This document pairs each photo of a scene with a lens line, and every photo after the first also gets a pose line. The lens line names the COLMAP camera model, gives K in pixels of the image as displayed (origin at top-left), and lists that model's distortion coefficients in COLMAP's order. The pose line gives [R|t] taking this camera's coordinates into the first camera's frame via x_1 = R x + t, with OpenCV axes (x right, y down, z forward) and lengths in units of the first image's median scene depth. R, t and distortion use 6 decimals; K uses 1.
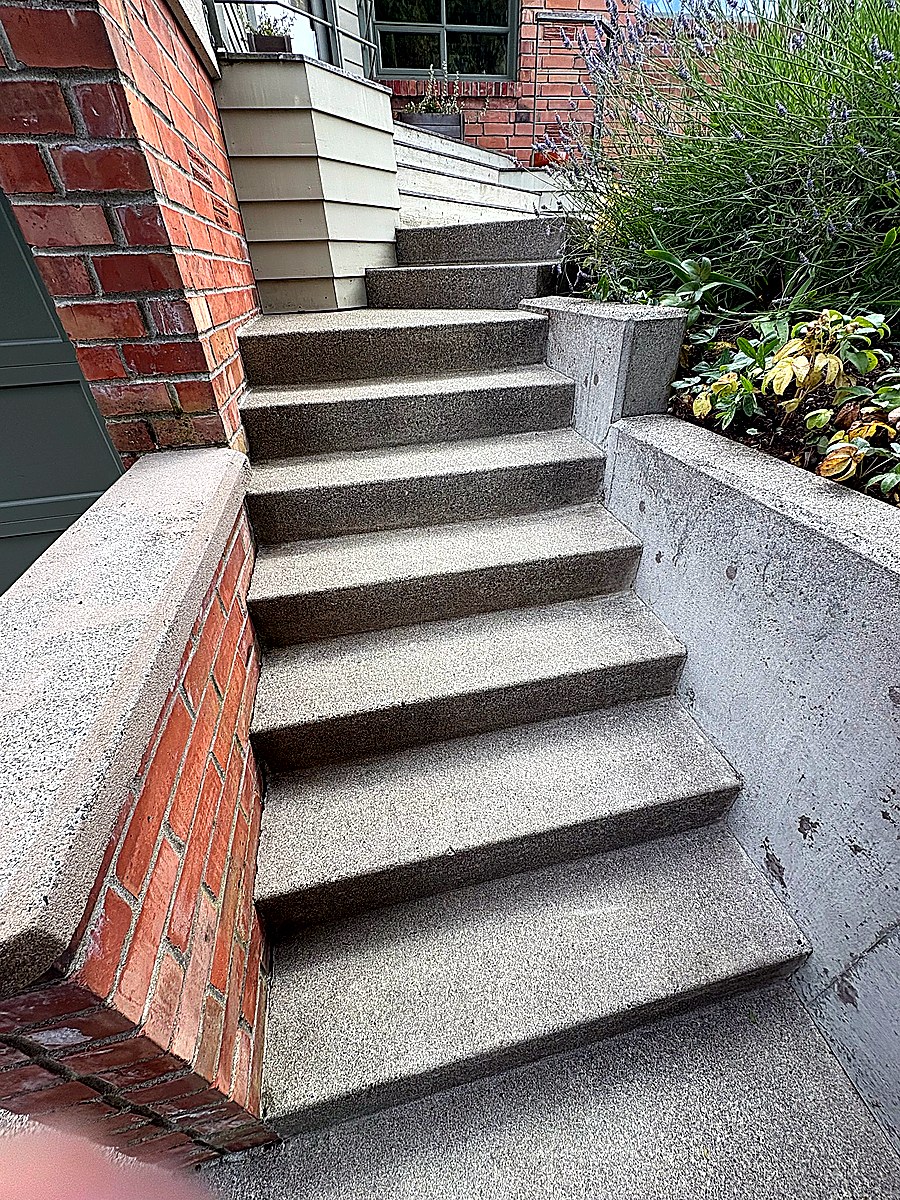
lens RADIAL K [[476.1, 0, 450.0], [0, 476.1, 600.0], [0, 0, 1]] dist [-0.001728, 0.000608]
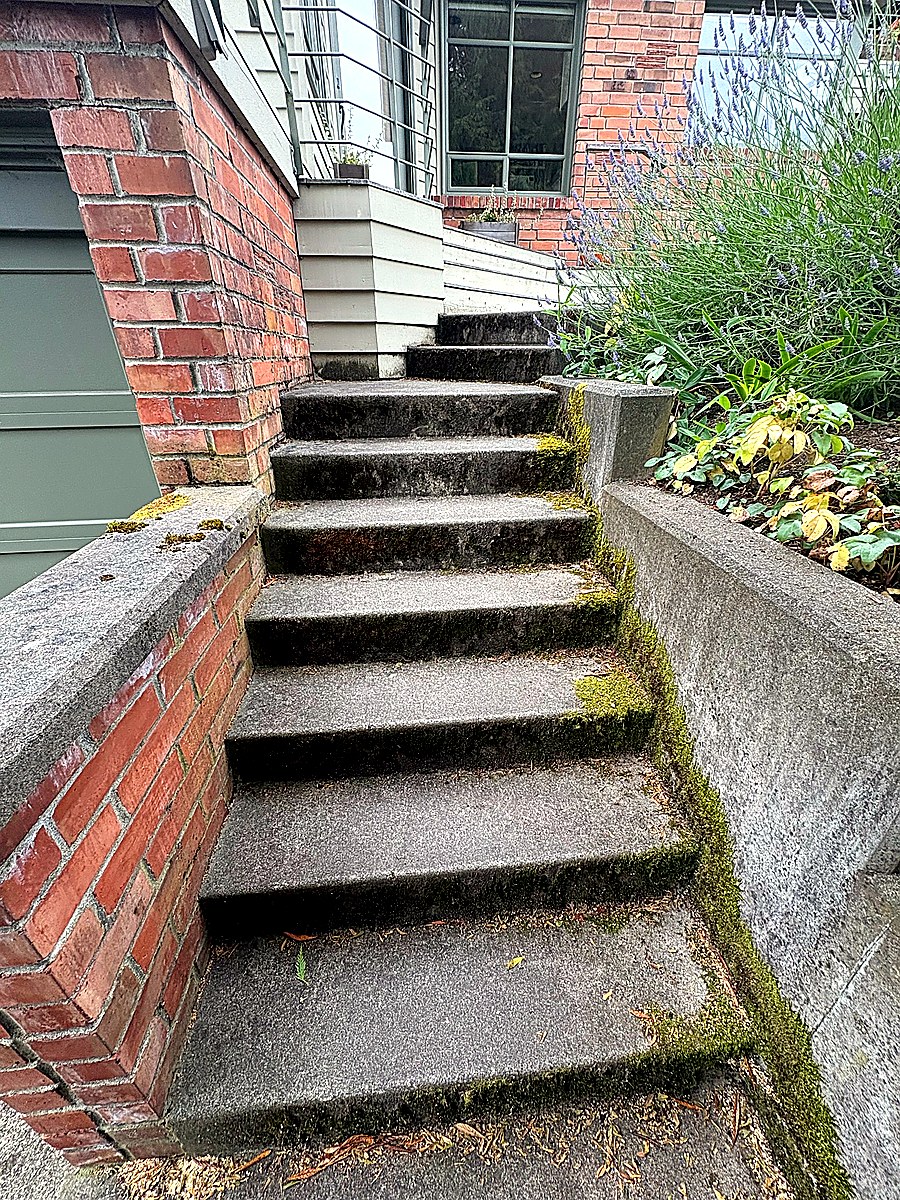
lens RADIAL K [[476.1, 0, 450.0], [0, 476.1, 600.0], [0, 0, 1]] dist [-0.001728, 0.000608]
pose [[0.992380, 0.080371, -0.093393, 0.098052], [-0.091221, 0.988766, -0.118407, 0.029866], [0.082828, 0.126024, 0.988563, -0.040824]]
